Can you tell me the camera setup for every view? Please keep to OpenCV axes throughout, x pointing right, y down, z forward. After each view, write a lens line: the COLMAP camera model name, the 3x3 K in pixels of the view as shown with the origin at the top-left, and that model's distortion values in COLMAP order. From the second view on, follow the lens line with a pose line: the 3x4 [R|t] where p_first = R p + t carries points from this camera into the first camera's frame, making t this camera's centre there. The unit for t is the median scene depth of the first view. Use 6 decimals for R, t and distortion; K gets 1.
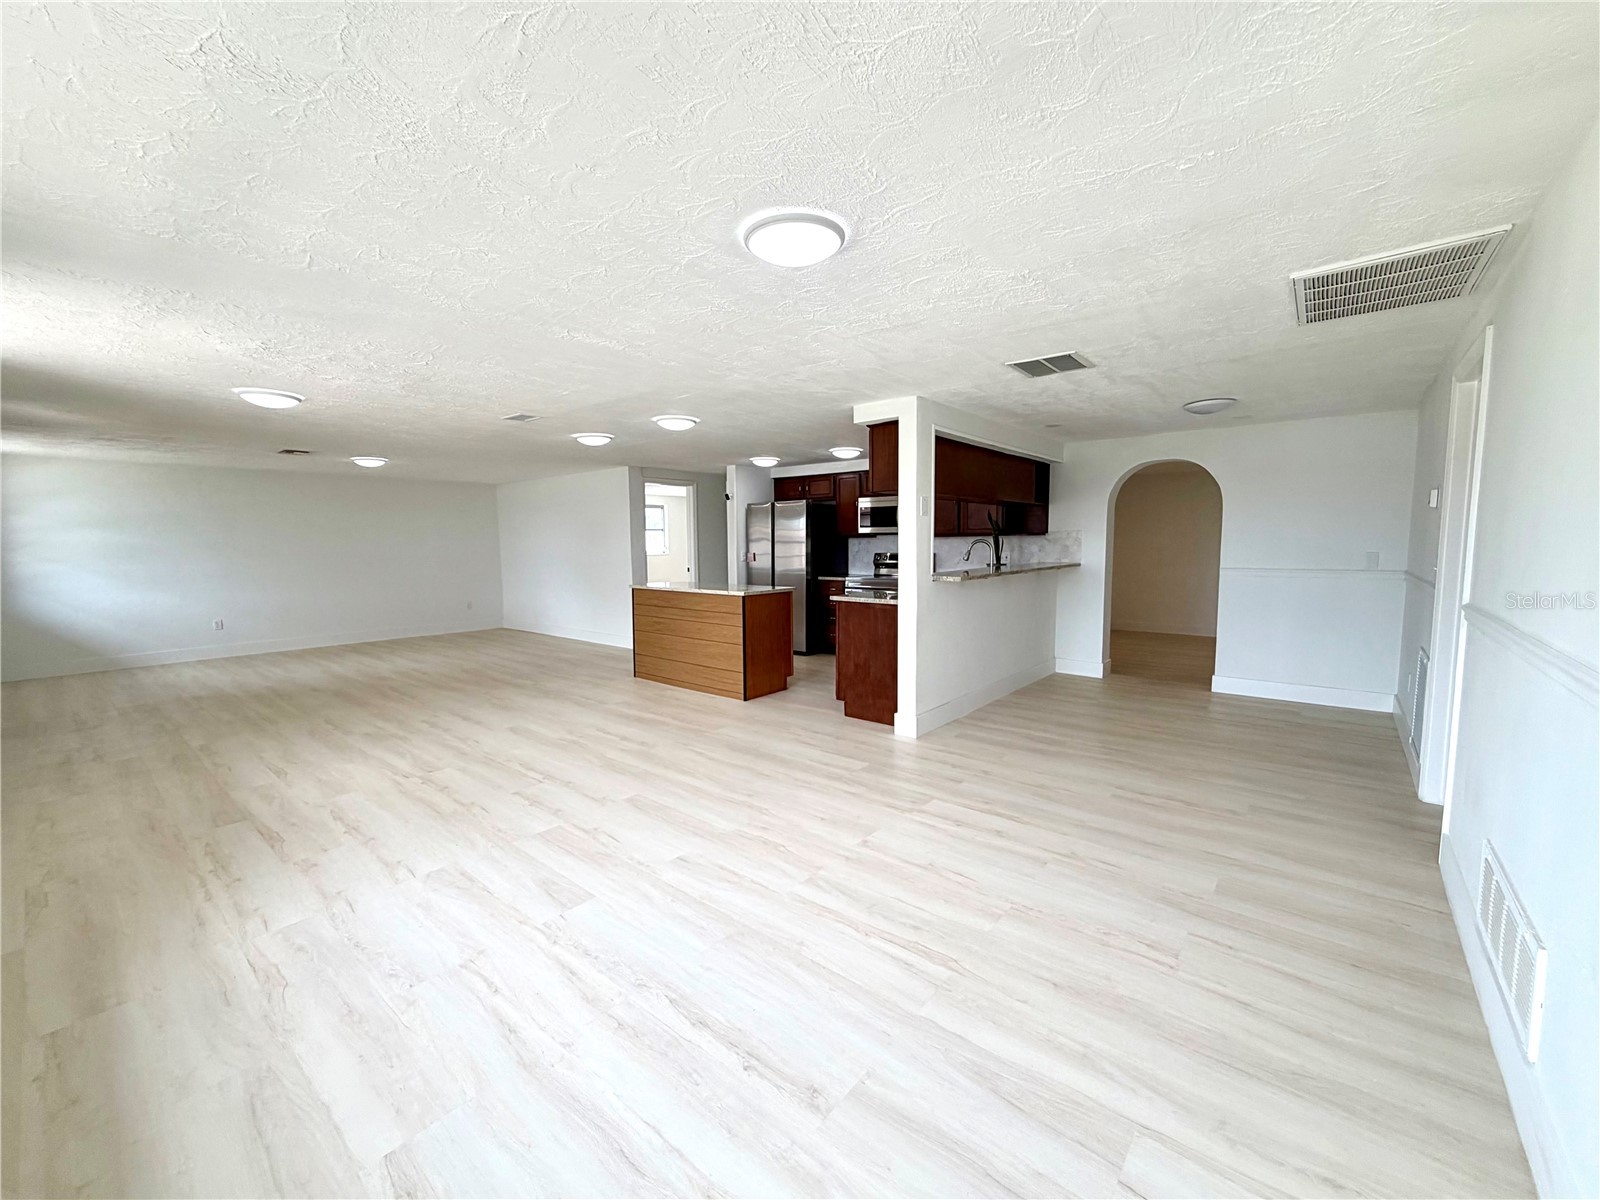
lens RADIAL K [[637.4, 0, 795.8], [0, 637.4, 600.7], [0, 0, 1]] dist [-0.001253, 0.000367]
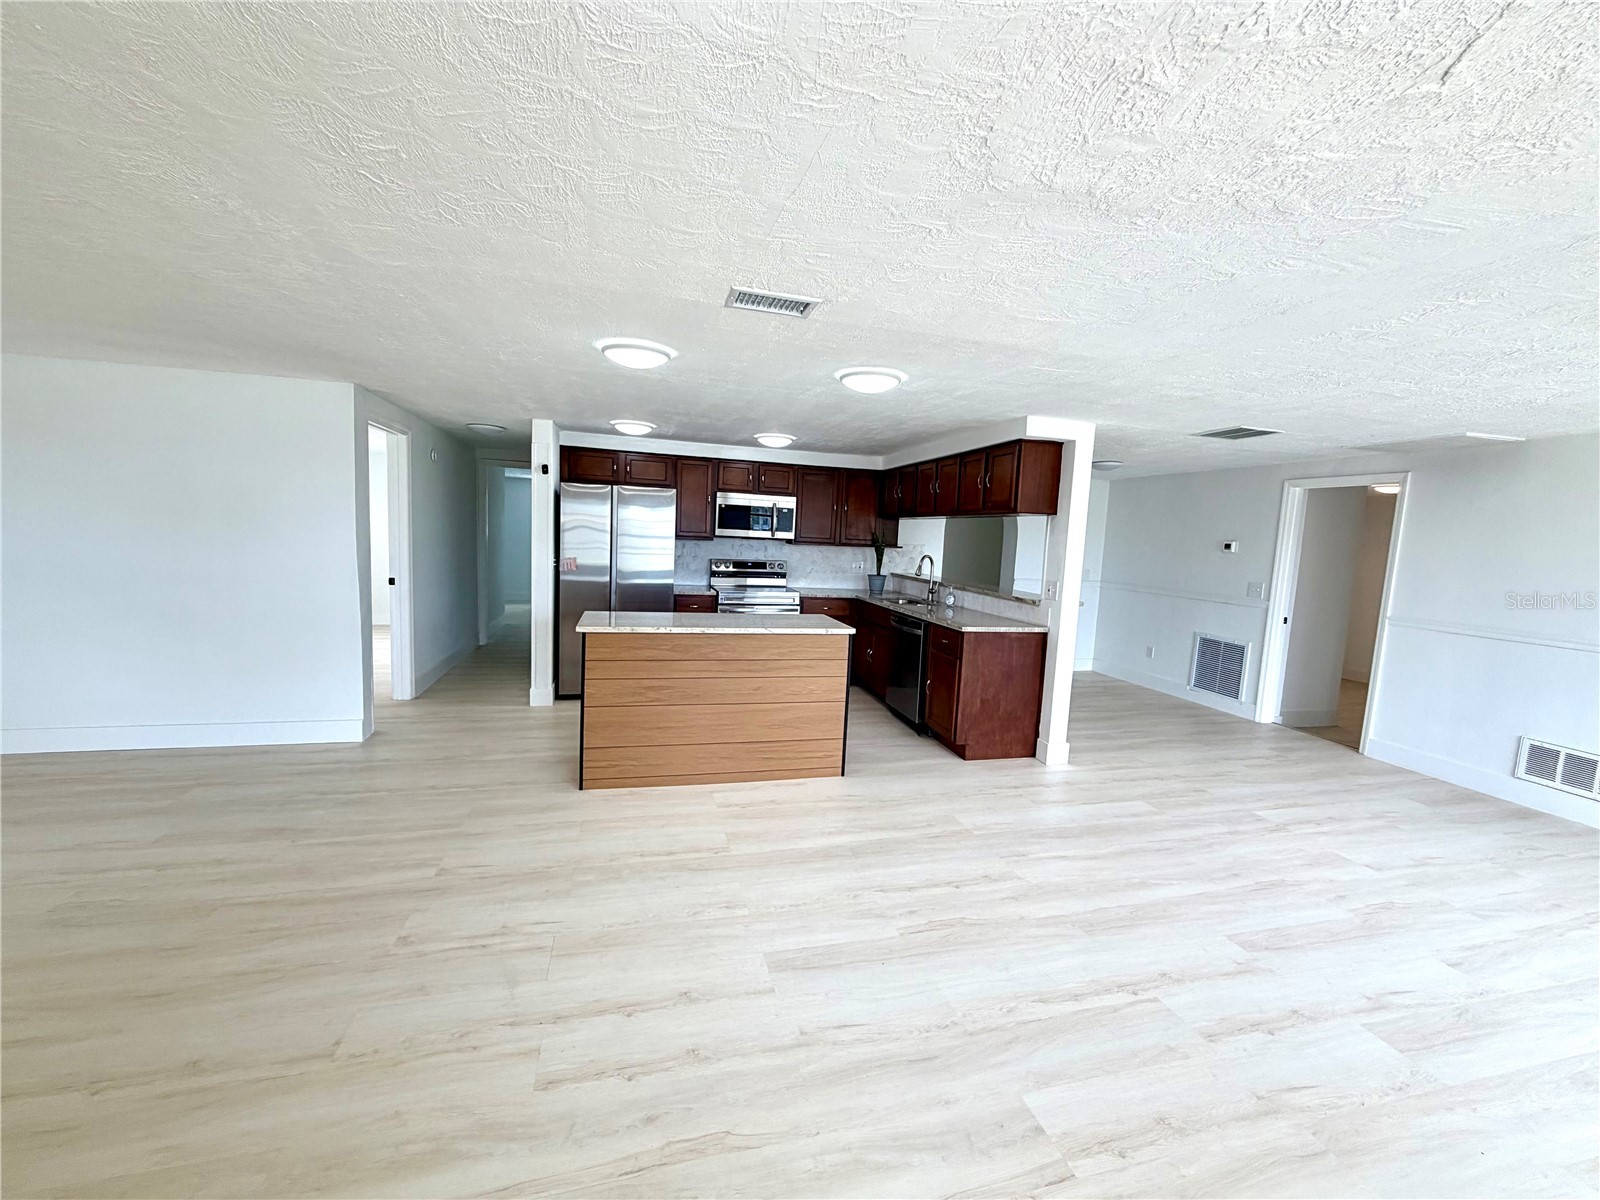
lens RADIAL K [[637.4, 0, 798.3], [0, 637.4, 596.9], [0, 0, 1]] dist [-0.001253, 0.000367]
pose [[0.578761, -0.046098, 0.814193, -0.954443], [0.025448, 0.998936, 0.038469, -0.107082], [-0.815100, -0.001545, 0.579319, 0.843149]]
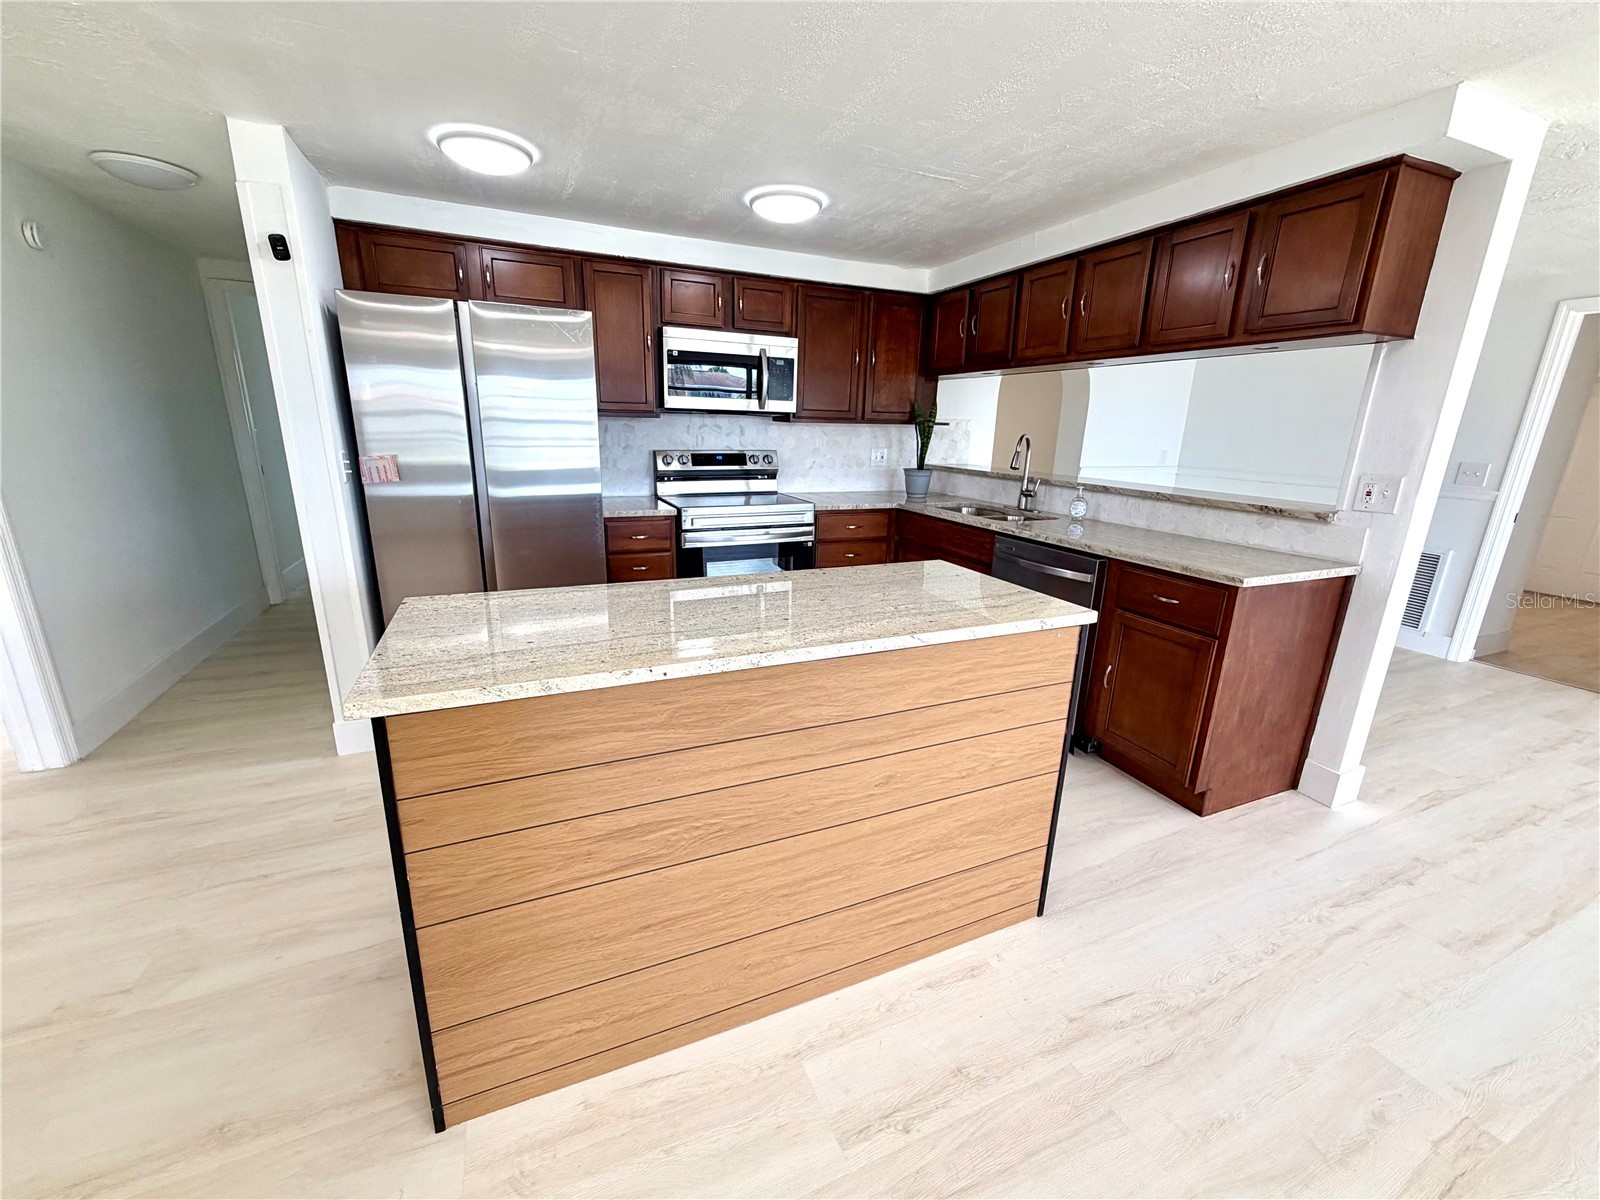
lens RADIAL K [[637.4, 0, 798.4], [0, 637.4, 600.7], [0, 0, 1]] dist [-0.001253, 0.000367]
pose [[0.446056, -0.220728, 0.867360, -0.548043], [0.054716, 0.974024, 0.219733, -0.125260], [-0.893331, -0.050555, 0.446547, 1.327262]]
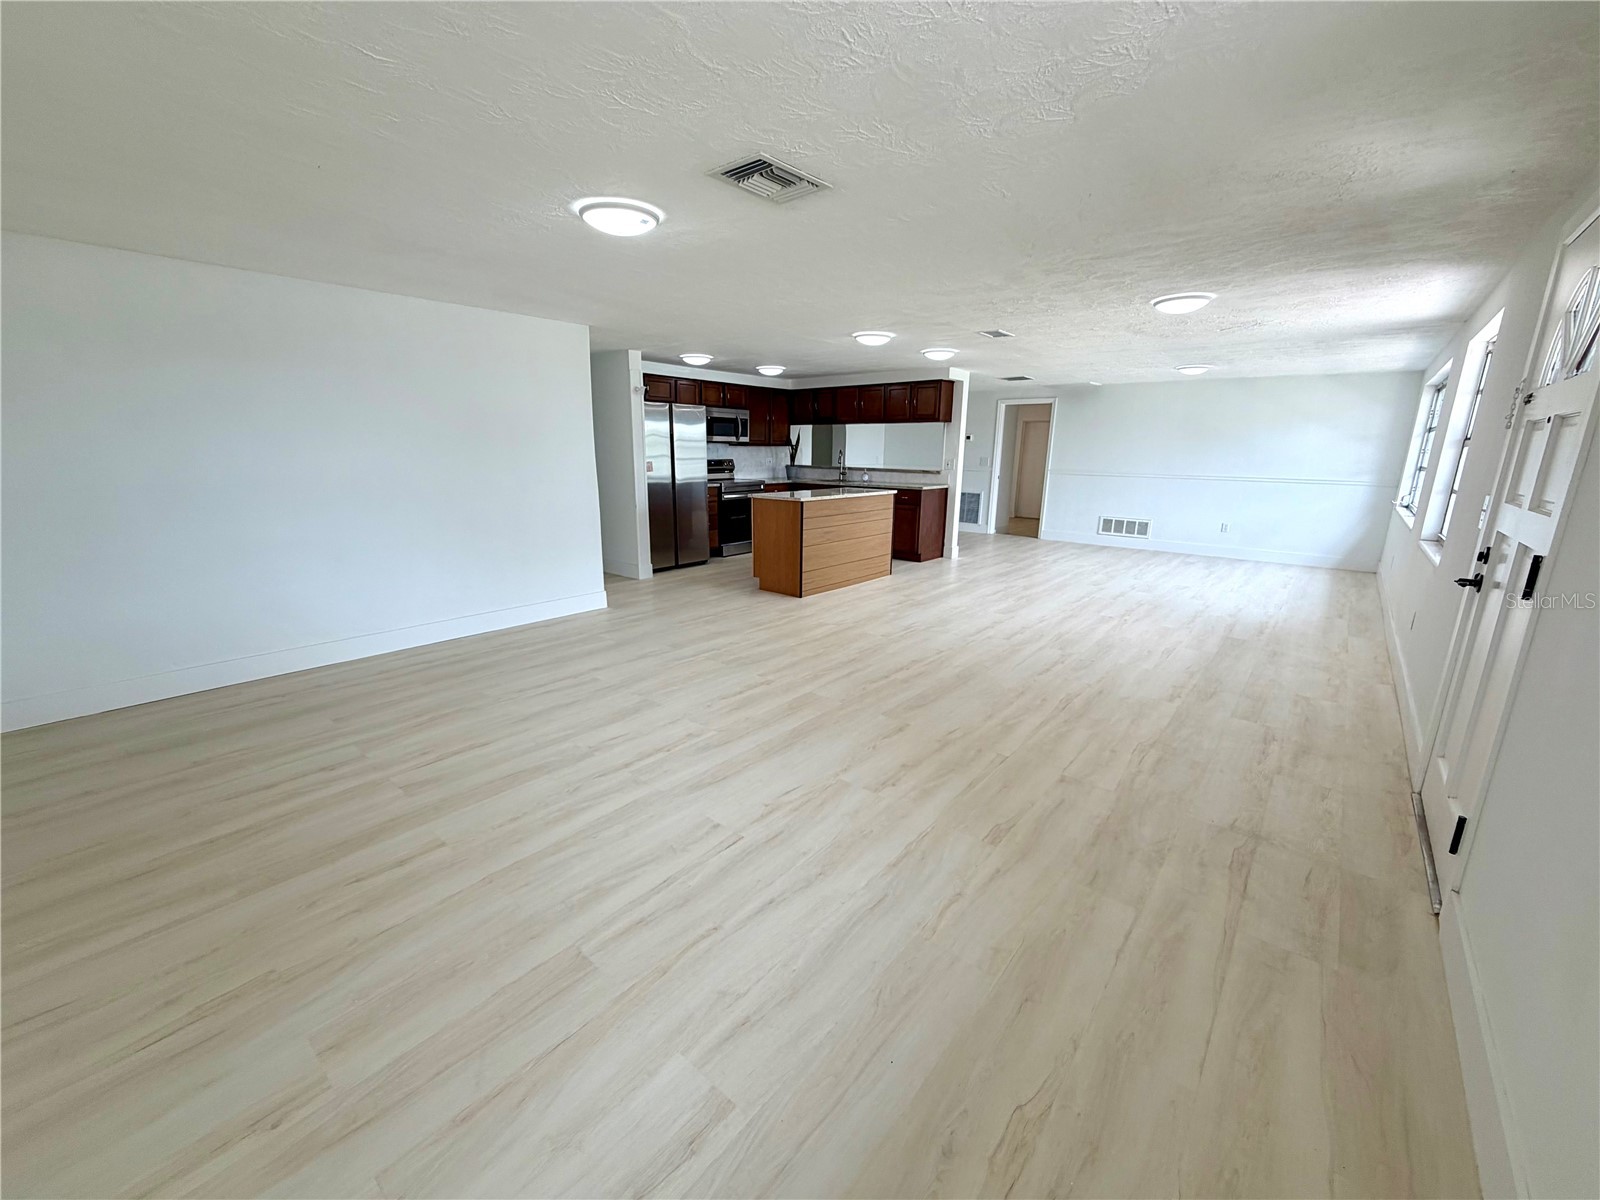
lens RADIAL K [[637.4, 0, 792.2], [0, 637.4, 593.5], [0, 0, 1]] dist [-0.001253, 0.000367]
pose [[0.017080, -0.218271, 0.975739, -1.882932], [0.082084, 0.972893, 0.216198, -0.145073], [-0.996479, 0.076400, 0.034533, 1.585709]]
